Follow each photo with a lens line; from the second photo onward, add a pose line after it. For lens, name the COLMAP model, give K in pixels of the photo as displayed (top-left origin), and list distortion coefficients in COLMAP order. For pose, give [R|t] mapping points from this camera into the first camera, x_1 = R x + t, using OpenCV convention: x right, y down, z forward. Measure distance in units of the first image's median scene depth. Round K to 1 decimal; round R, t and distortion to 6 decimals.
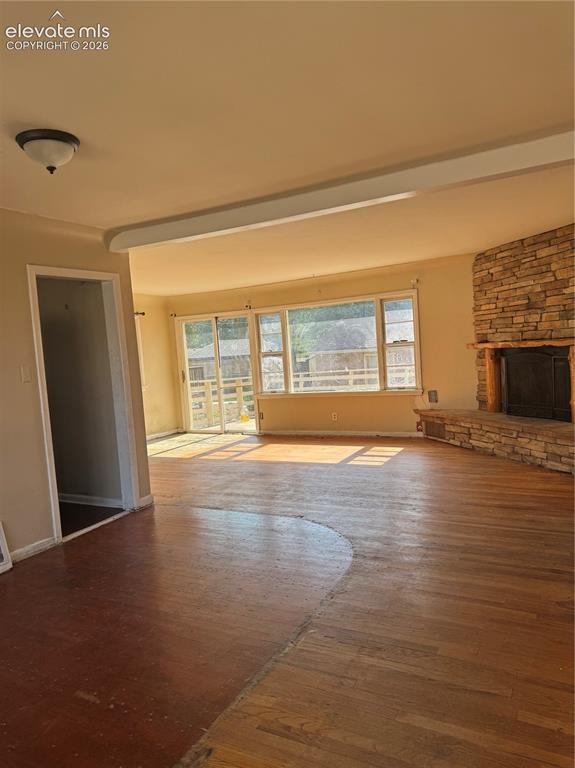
lens RADIAL K [[540.0, 0, 274.3], [0, 540.0, 393.8], [0, 0, 1]] dist [0.052058, -0.039905]
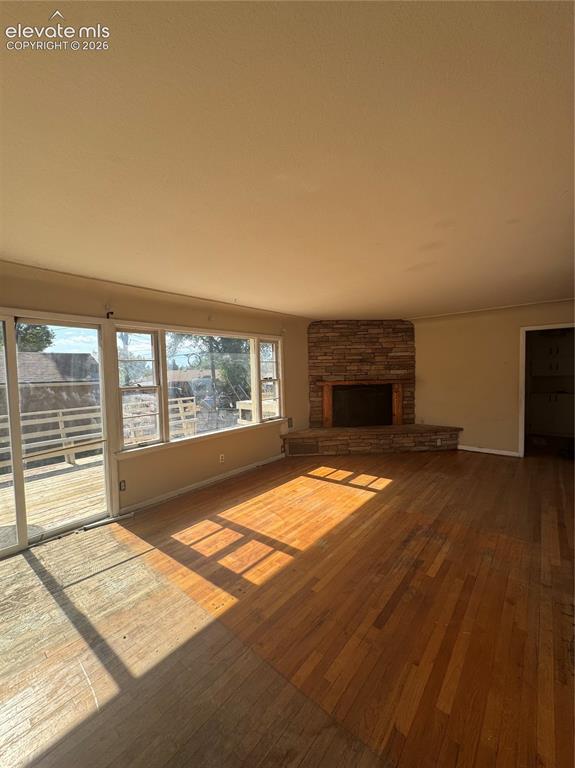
lens RADIAL K [[307.5, 0, 288.6], [0, 307.5, 385.0], [0, 0, 1]] dist [-0.004672, 0.000897]
pose [[0.184851, 0.015378, 0.982646, -0.525755], [0.083829, 0.995987, -0.031356, -0.076666], [-0.979185, 0.088170, 0.182820, 1.094602]]
